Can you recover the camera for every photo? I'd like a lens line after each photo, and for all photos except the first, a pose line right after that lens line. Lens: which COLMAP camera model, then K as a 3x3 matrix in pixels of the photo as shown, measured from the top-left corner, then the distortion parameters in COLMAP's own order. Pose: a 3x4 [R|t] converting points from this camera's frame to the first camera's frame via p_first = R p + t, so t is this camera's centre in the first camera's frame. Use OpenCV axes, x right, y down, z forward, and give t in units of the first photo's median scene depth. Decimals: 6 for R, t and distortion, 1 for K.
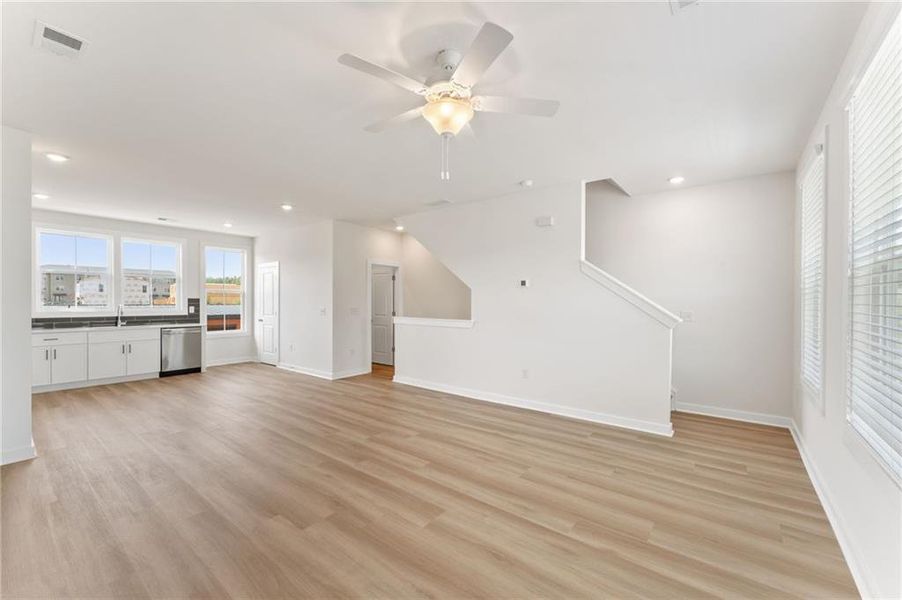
lens RADIAL K [[364.1, 0, 448.2], [0, 364.1, 299.8], [0, 0, 1]] dist [0.000436, 0.000684]
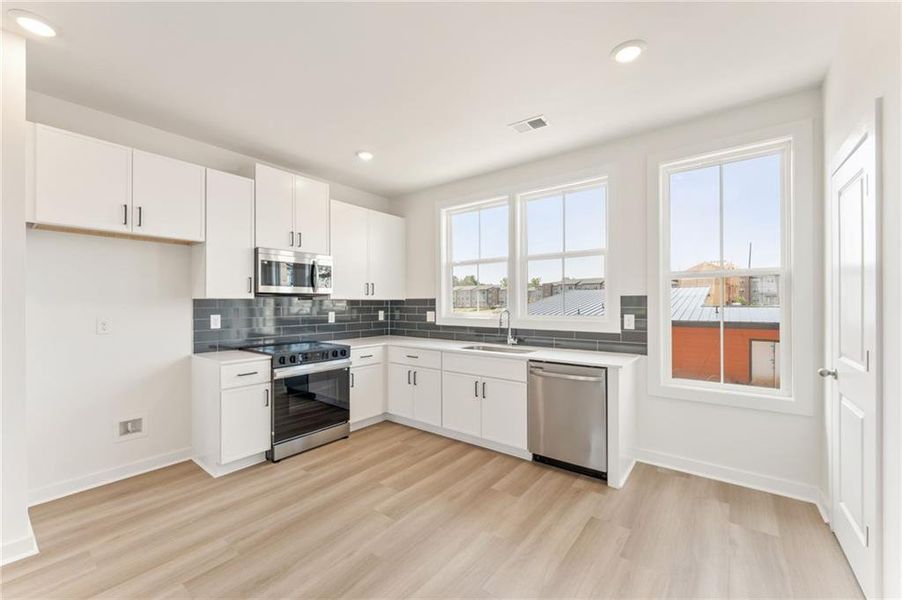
lens RADIAL K [[364.1, 0, 442.6], [0, 364.1, 303.6], [0, 0, 1]] dist [0.000436, 0.000684]
pose [[-0.007720, -0.000443, -0.999970, -0.267992], [0.007060, 0.999975, -0.000497, 0.004027], [0.999945, -0.007063, -0.007717, 0.771087]]
